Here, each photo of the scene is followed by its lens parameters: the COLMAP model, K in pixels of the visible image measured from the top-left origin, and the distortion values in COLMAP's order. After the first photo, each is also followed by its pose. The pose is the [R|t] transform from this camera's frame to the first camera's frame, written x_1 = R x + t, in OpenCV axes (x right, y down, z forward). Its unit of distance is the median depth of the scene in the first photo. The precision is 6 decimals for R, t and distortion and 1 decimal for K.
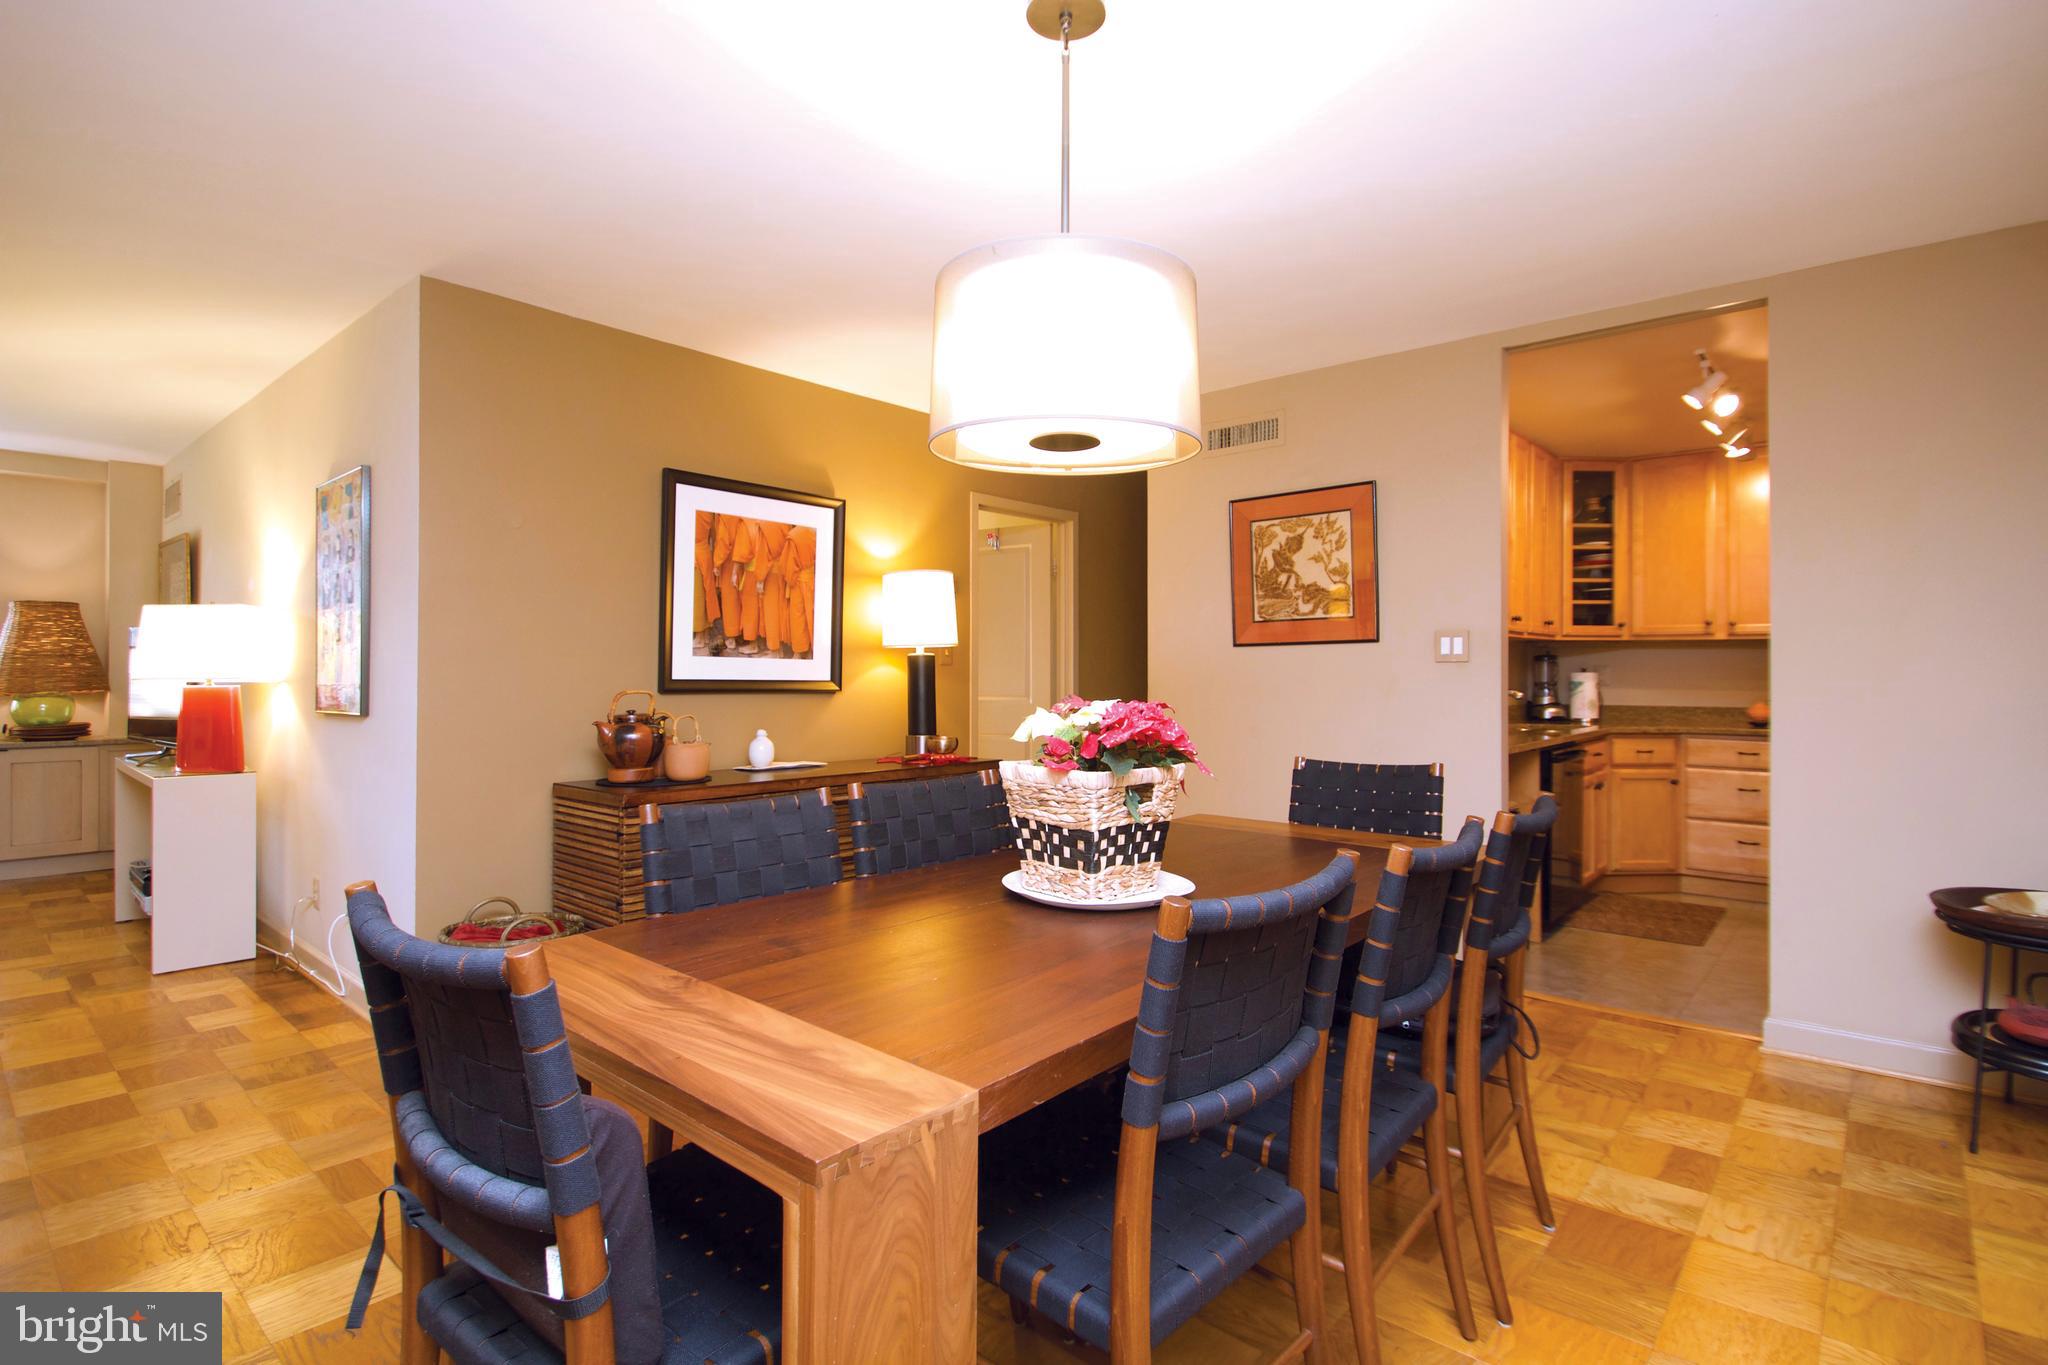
lens RADIAL K [[984.5, 0, 1031.1], [0, 984.5, 672.5], [0, 0, 1]] dist [0.002527, 0.000021]
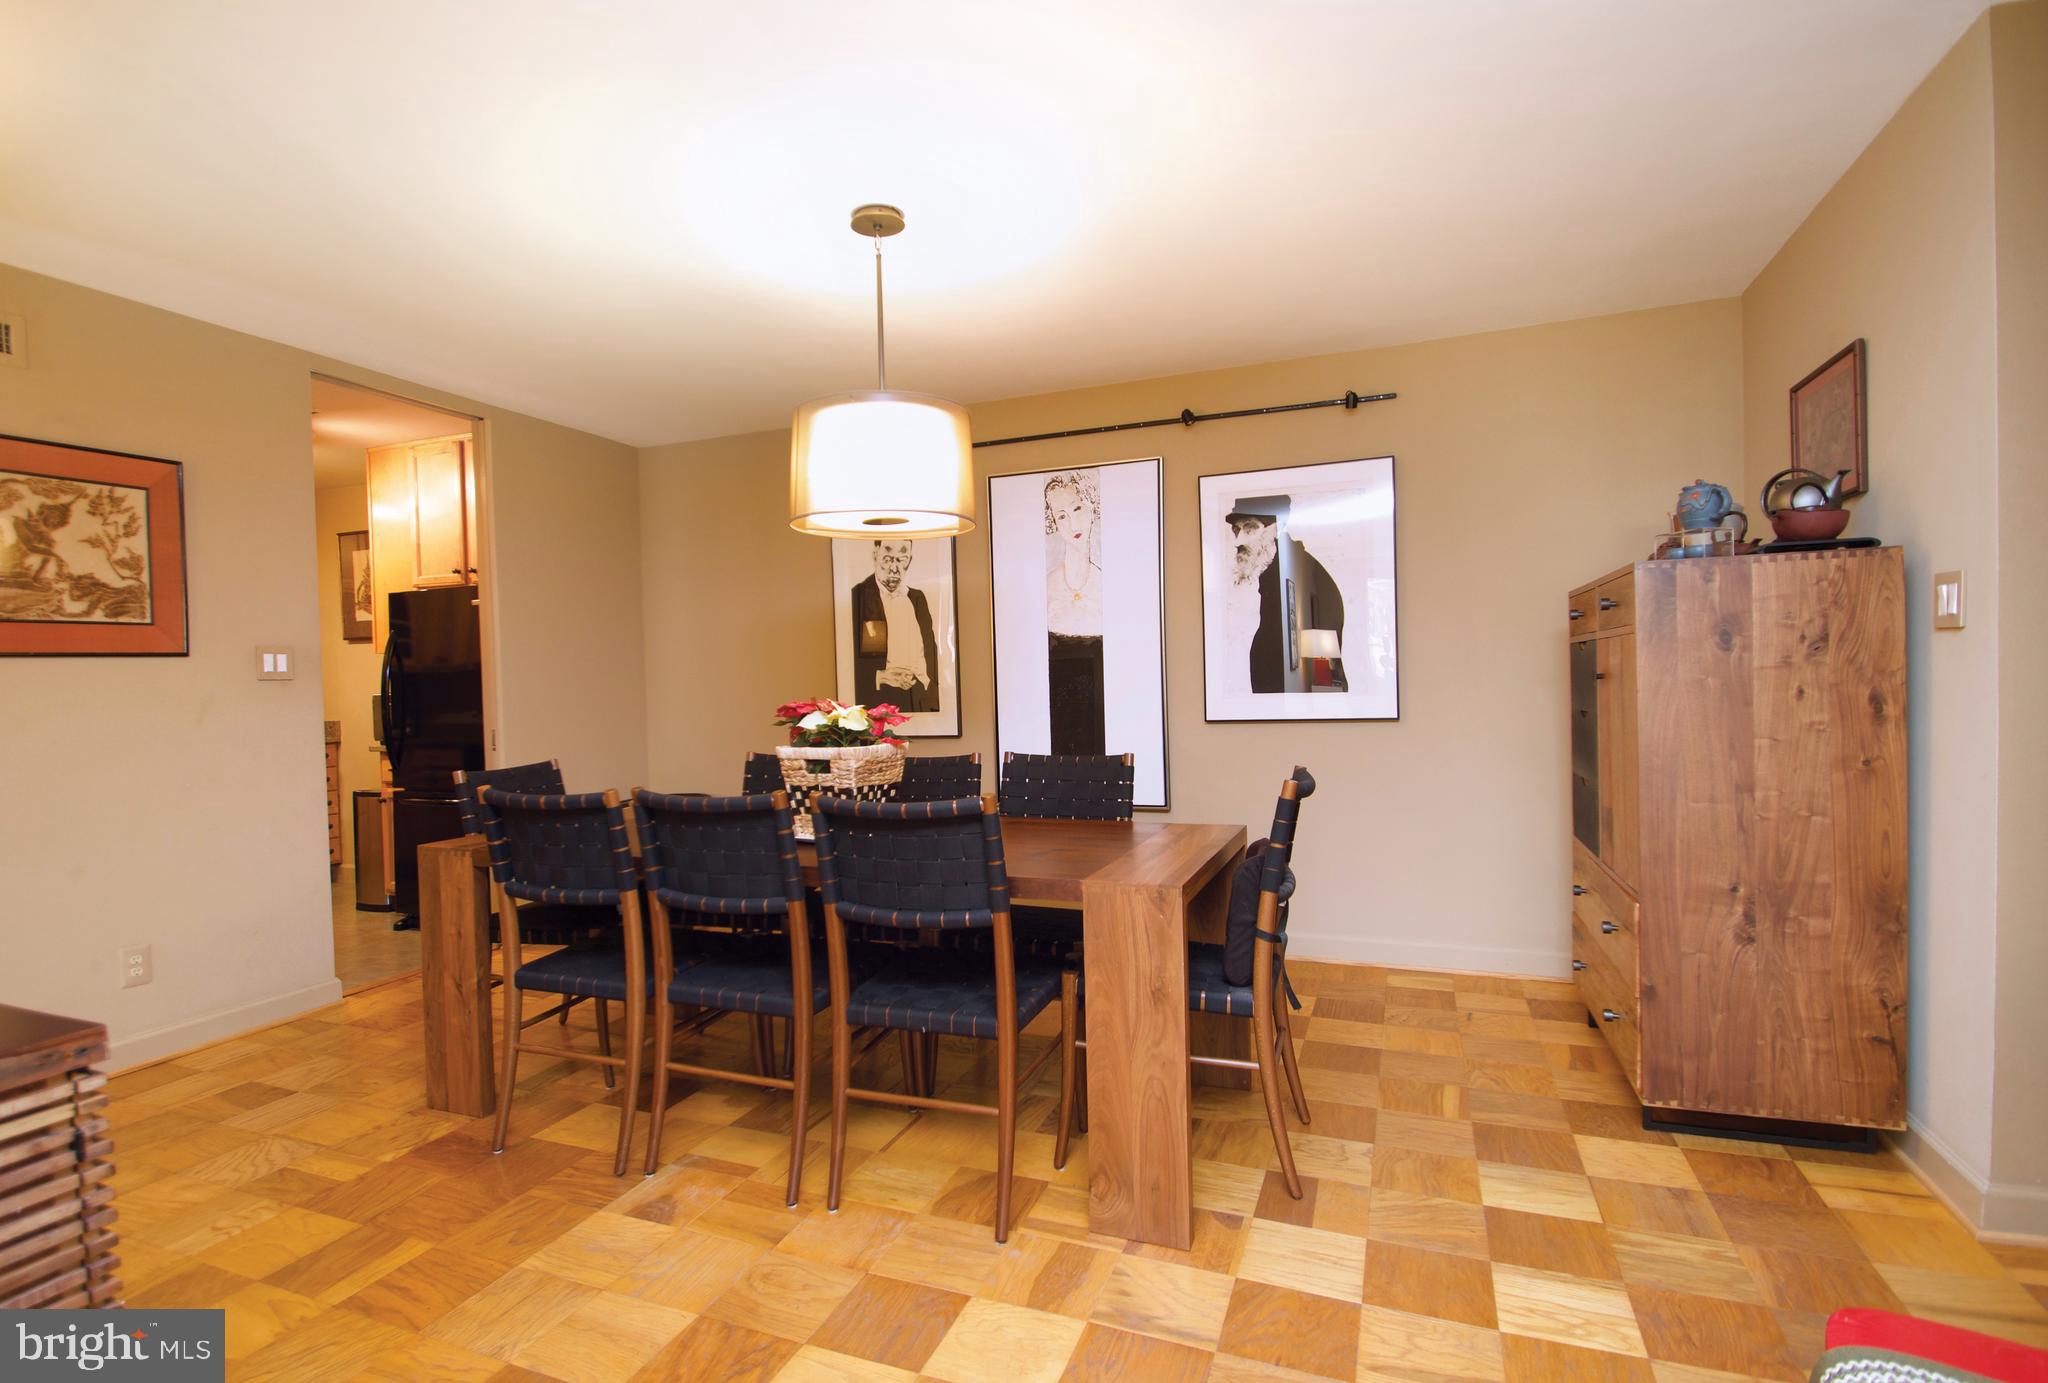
lens RADIAL K [[1001.1, 0, 981.1], [0, 1001.1, 704.5], [0, 0, 1]] dist [0.002259, -0.013906]
pose [[-0.311712, -0.019499, 0.949977, -0.617822], [0.020058, 0.999432, 0.027096, 0.000671], [-0.949965, 0.027501, -0.311144, 0.574584]]
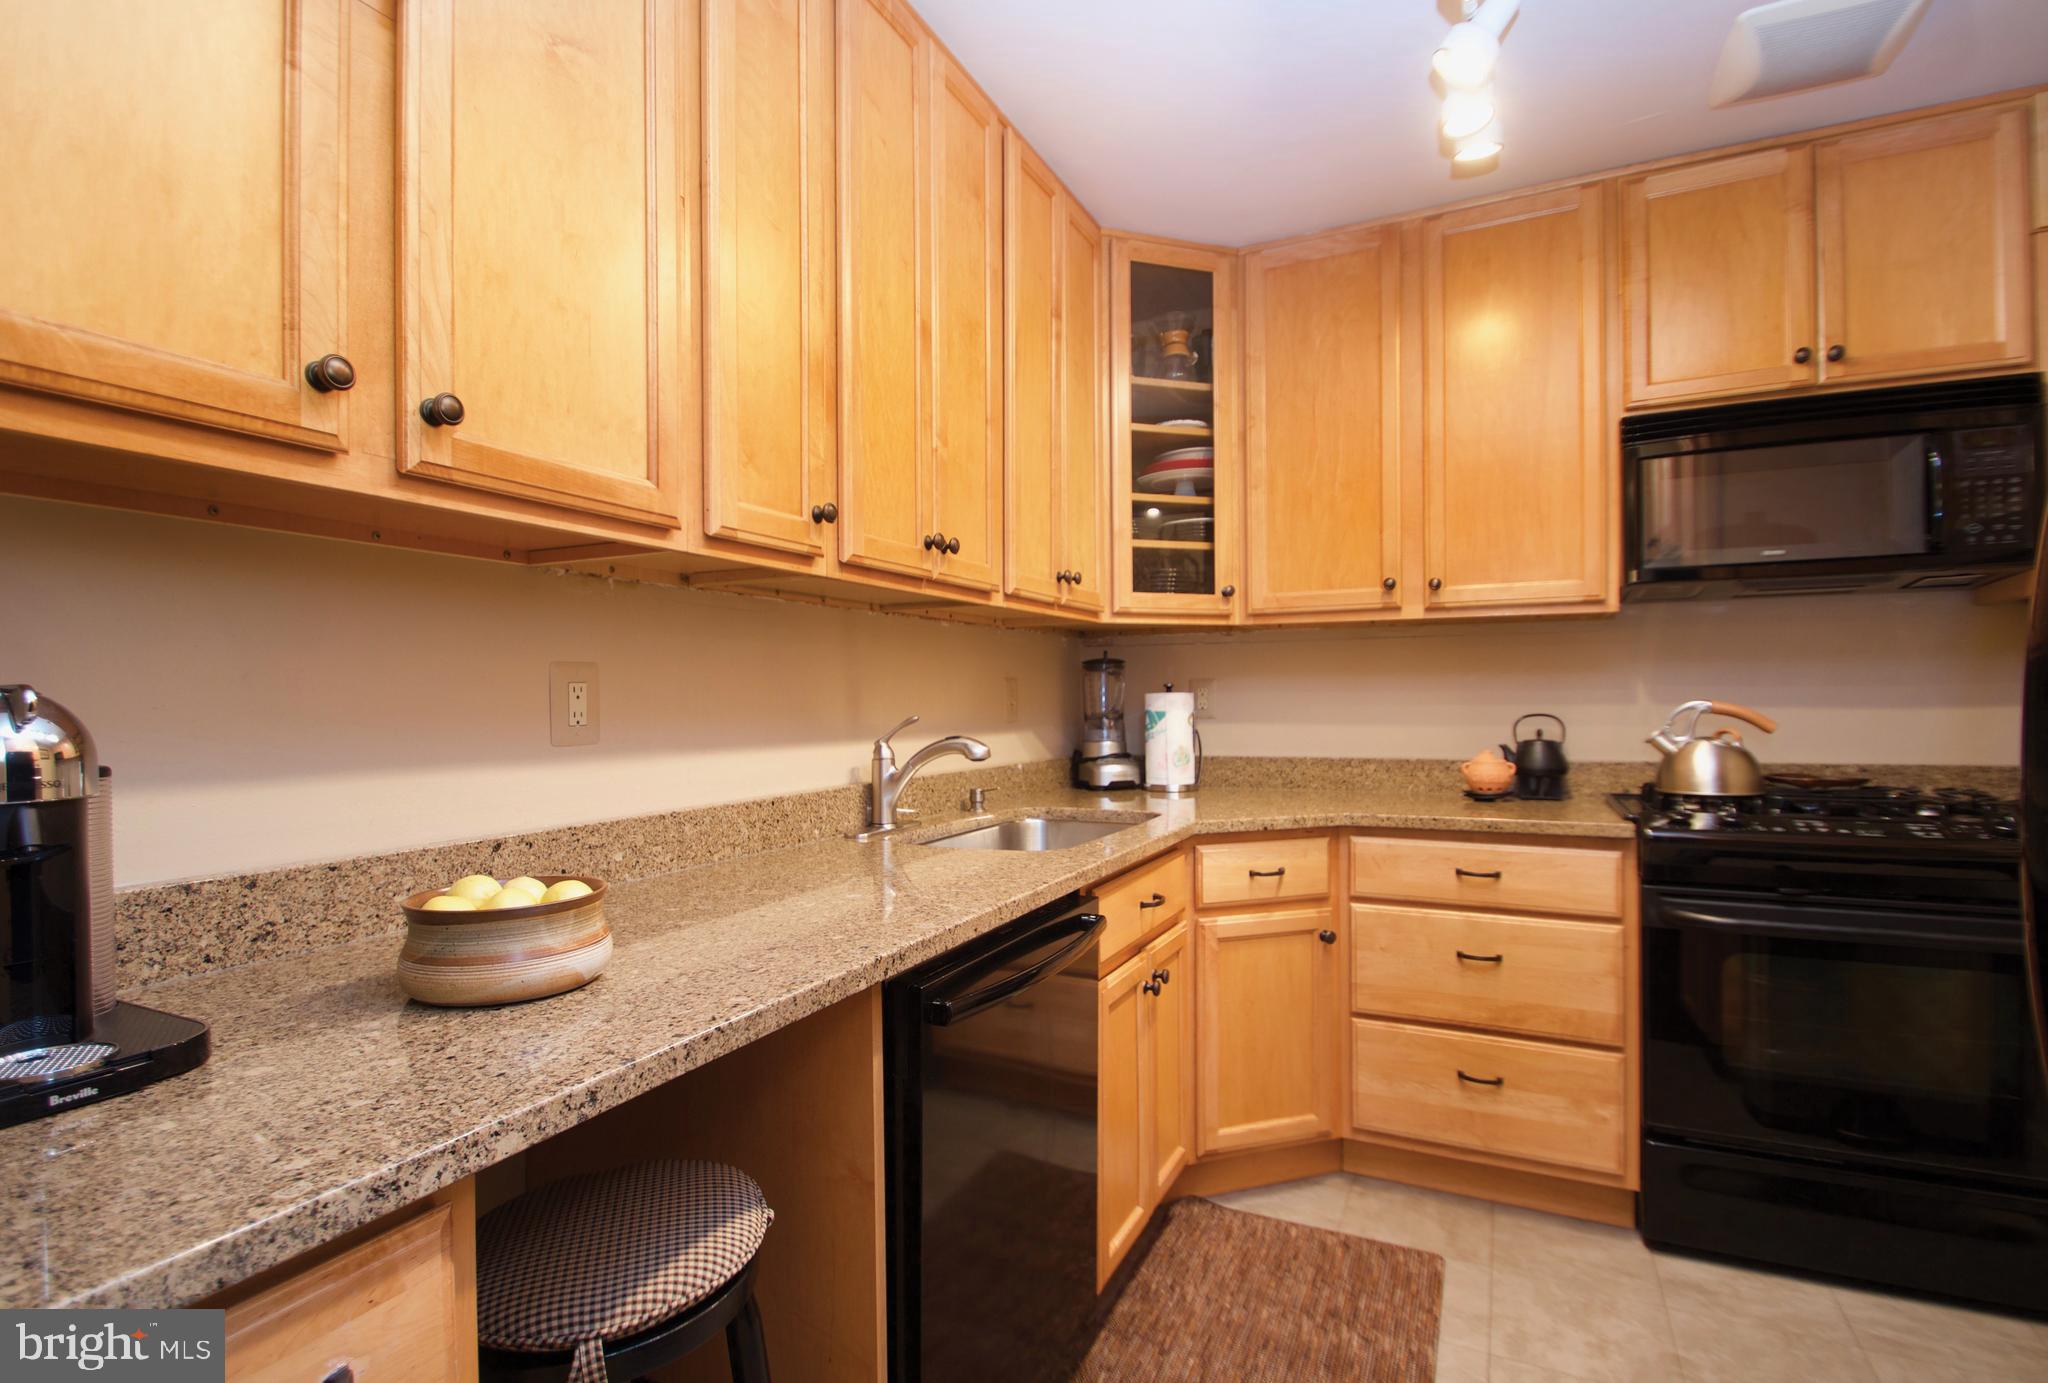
lens RADIAL K [[1001.1, 0, 981.1], [0, 1001.1, 704.5], [0, 0, 1]] dist [0.002259, -0.013906]
pose [[0.971017, -0.011982, 0.238711, 0.496965], [0.010724, 0.999921, 0.006569, 0.002224], [-0.238771, -0.003818, 0.971068, 0.755628]]
